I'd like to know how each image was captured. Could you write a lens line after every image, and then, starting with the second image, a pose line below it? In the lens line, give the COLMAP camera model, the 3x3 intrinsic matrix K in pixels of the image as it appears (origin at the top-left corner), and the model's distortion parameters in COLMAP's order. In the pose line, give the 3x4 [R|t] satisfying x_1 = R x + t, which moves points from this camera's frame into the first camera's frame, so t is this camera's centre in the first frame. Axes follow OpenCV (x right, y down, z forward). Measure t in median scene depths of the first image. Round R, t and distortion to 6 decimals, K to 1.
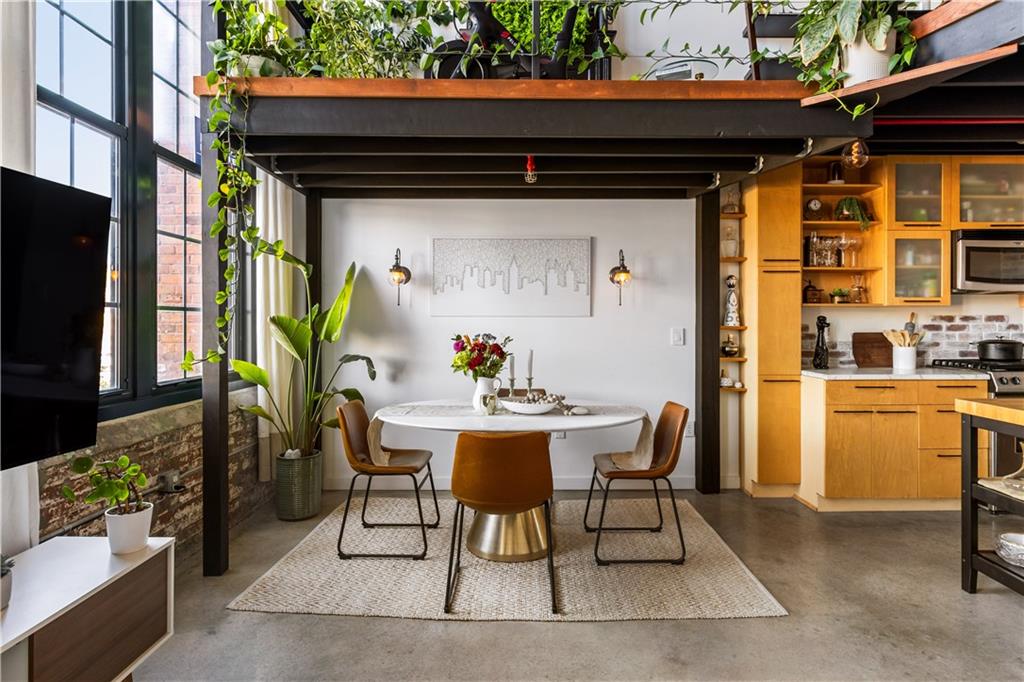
lens RADIAL K [[574.8, 0, 529.0], [0, 574.8, 324.6], [0, 0, 1]] dist [0.002810, 0.001596]
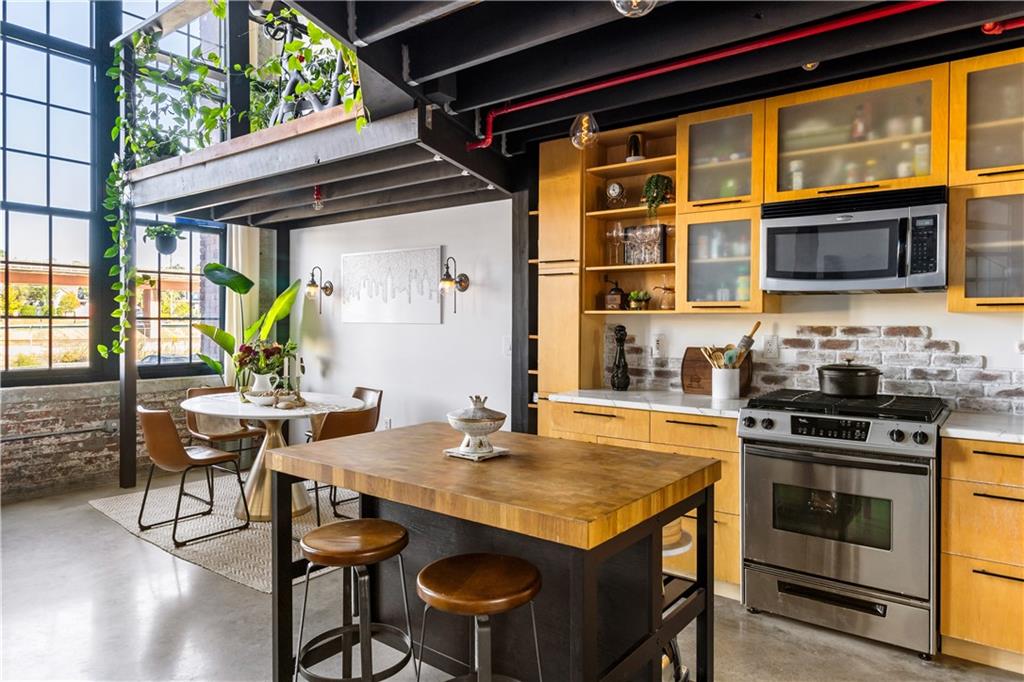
lens RADIAL K [[651.4, 0, 512.5], [0, 651.4, 327.4], [0, 0, 1]] dist [0.002691, -0.000069]
pose [[0.783114, 0.010452, -0.621791, 0.975123], [-0.007368, 0.999945, 0.007529, -0.018462], [0.621835, -0.001315, 0.783147, 0.182913]]
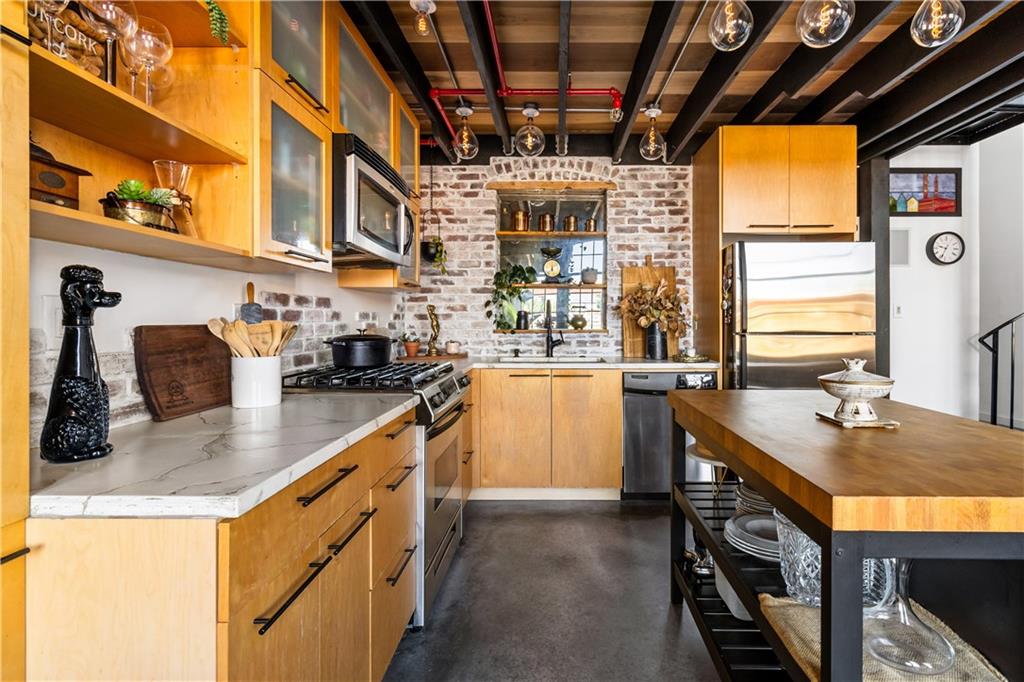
lens RADIAL K [[483.1, 0, 547.0], [0, 483.1, 322.9], [0, 0, 1]] dist [0.001672, -0.000021]
pose [[0.022334, -0.003821, 0.999743, 0.285311], [0.001508, 0.999992, 0.003788, 0.011510], [-0.999749, 0.001423, 0.022340, 0.781070]]
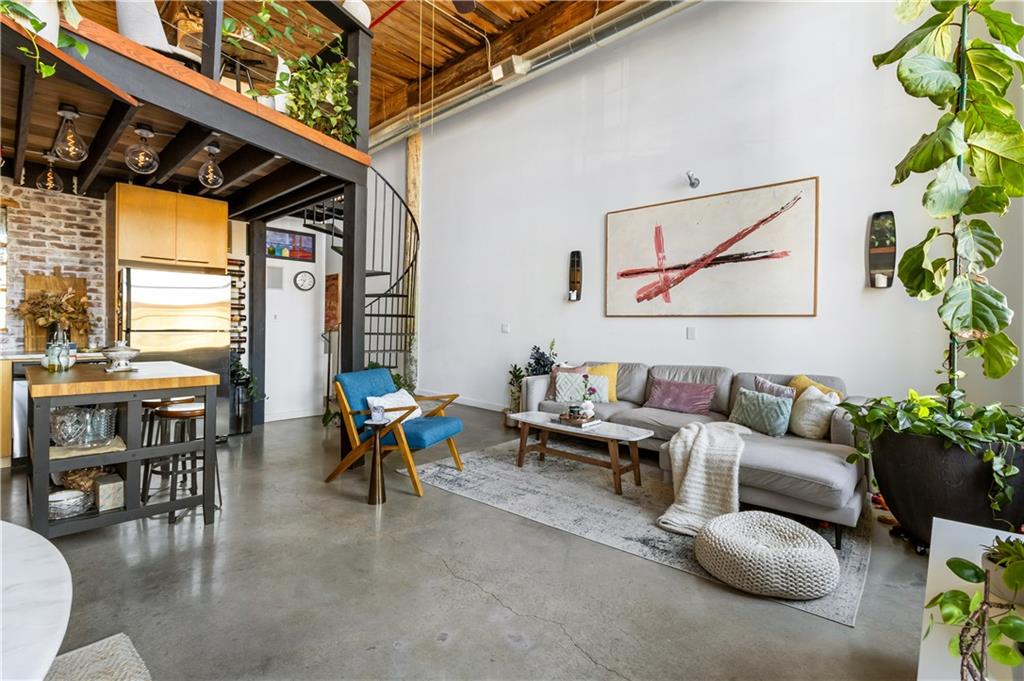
lens RADIAL K [[472.4, 0, 519.7], [0, 472.4, 326.9], [0, 0, 1]] dist [0.002581, -0.001072]
pose [[-0.732273, -0.011193, 0.680920, -0.298254], [-0.012118, 0.999921, 0.003405, 0.007642], [-0.680904, -0.005758, -0.732350, 0.681689]]
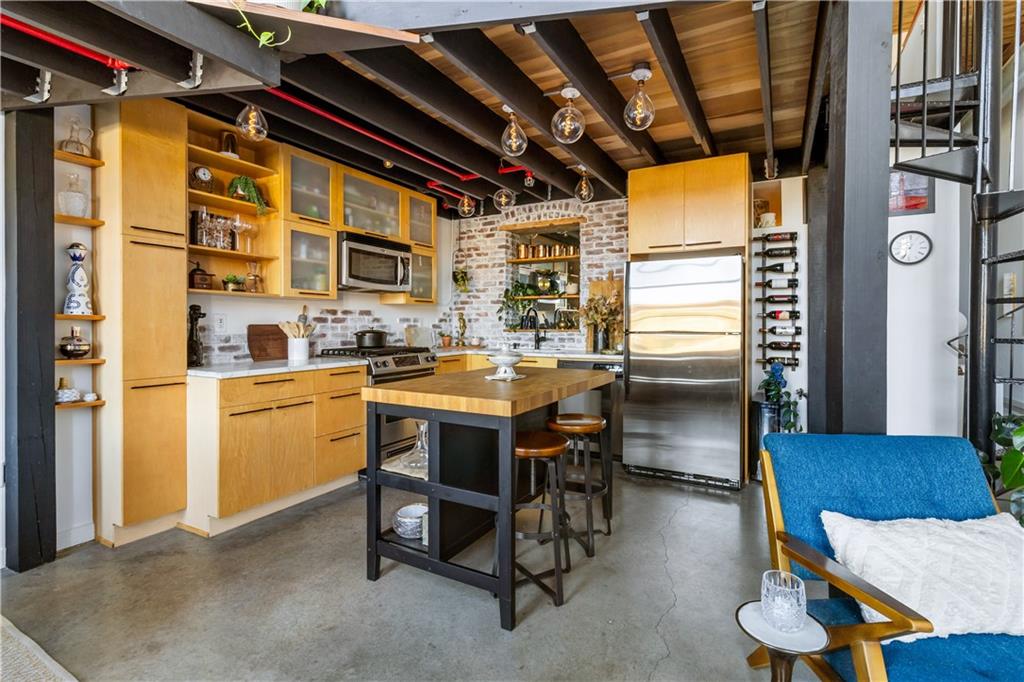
lens RADIAL K [[472.4, 0, 519.7], [0, 472.4, 327.4], [0, 0, 1]] dist [0.002581, -0.001072]
pose [[0.492032, -0.004781, 0.870564, 0.117207], [0.000138, 0.999985, 0.005414, 0.015074], [-0.870577, -0.002544, 0.492026, 0.249921]]
